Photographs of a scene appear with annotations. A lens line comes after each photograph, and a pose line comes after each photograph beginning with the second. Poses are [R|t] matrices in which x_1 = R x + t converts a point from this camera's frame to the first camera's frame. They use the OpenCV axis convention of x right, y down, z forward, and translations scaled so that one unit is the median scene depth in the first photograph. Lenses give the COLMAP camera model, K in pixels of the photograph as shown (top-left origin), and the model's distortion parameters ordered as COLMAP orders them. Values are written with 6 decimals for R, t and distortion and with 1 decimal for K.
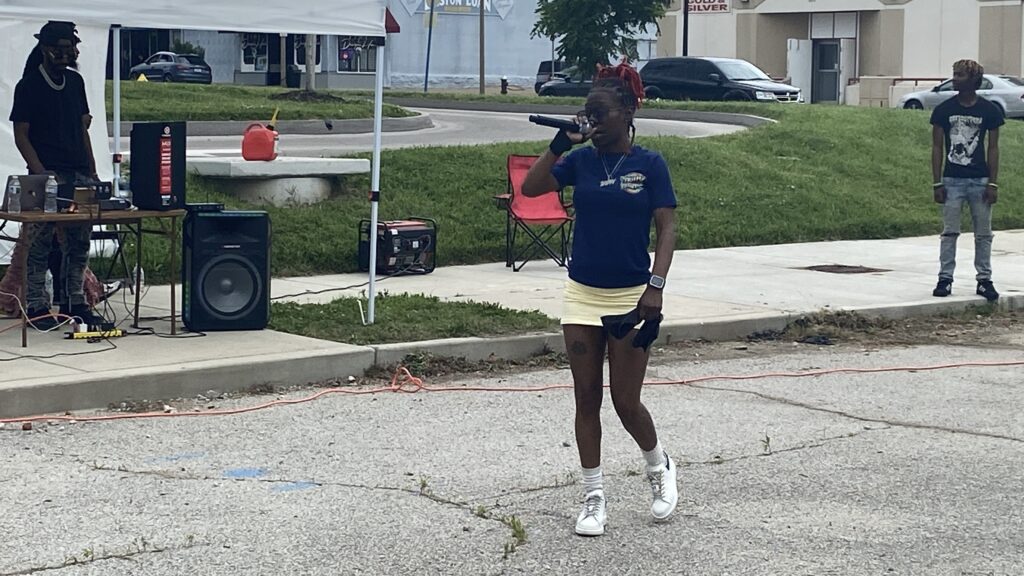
lens RADIAL K [[2283.0, 0, 517.3], [0, 2283.0, 260.6], [0, 0, 1]] dist [0.216929, -0.219668]
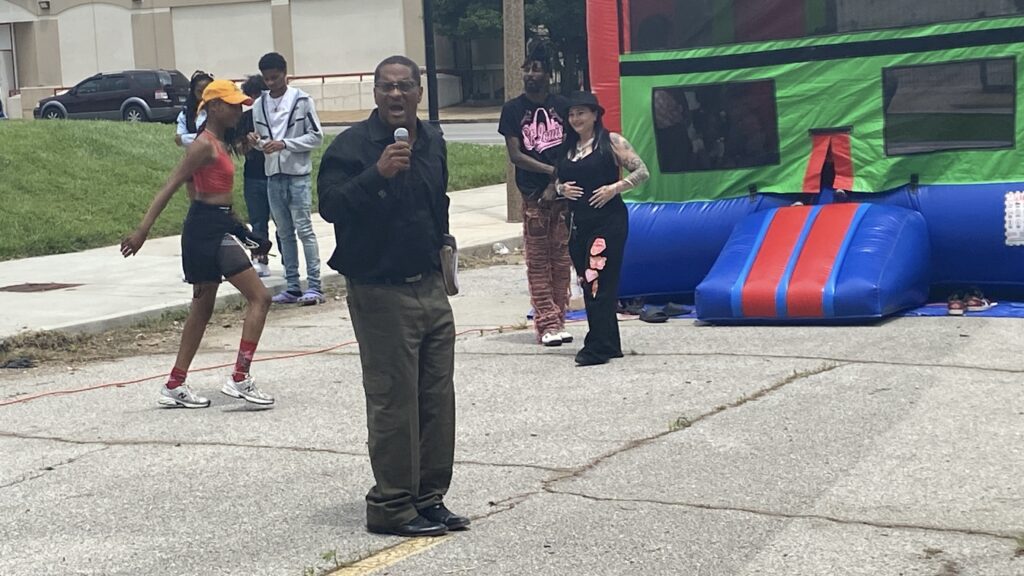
lens RADIAL K [[2217.1, 0, 516.0], [0, 2217.1, 272.6], [0, 0, 1]] dist [0.216408, -0.298782]
pose [[0.931866, -0.089740, 0.351529, -0.005338], [0.087902, 0.995903, 0.021222, -0.005730], [-0.351994, 0.011124, 0.935936, 0.016640]]
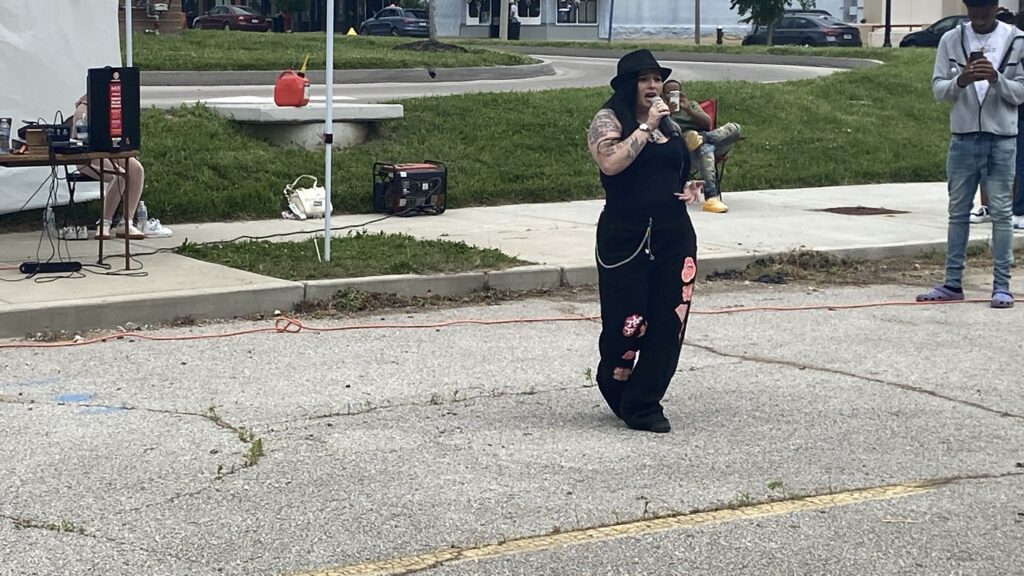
lens RADIAL K [[2211.9, 0, 480.8], [0, 2211.9, 263.1], [0, 0, 1]] dist [0.199859, 0.085007]
pose [[0.991595, 0.004882, -0.129289, 0.118242], [-0.001642, 0.999682, 0.025154, 0.002543], [0.129371, -0.024730, 0.991288, 0.005022]]
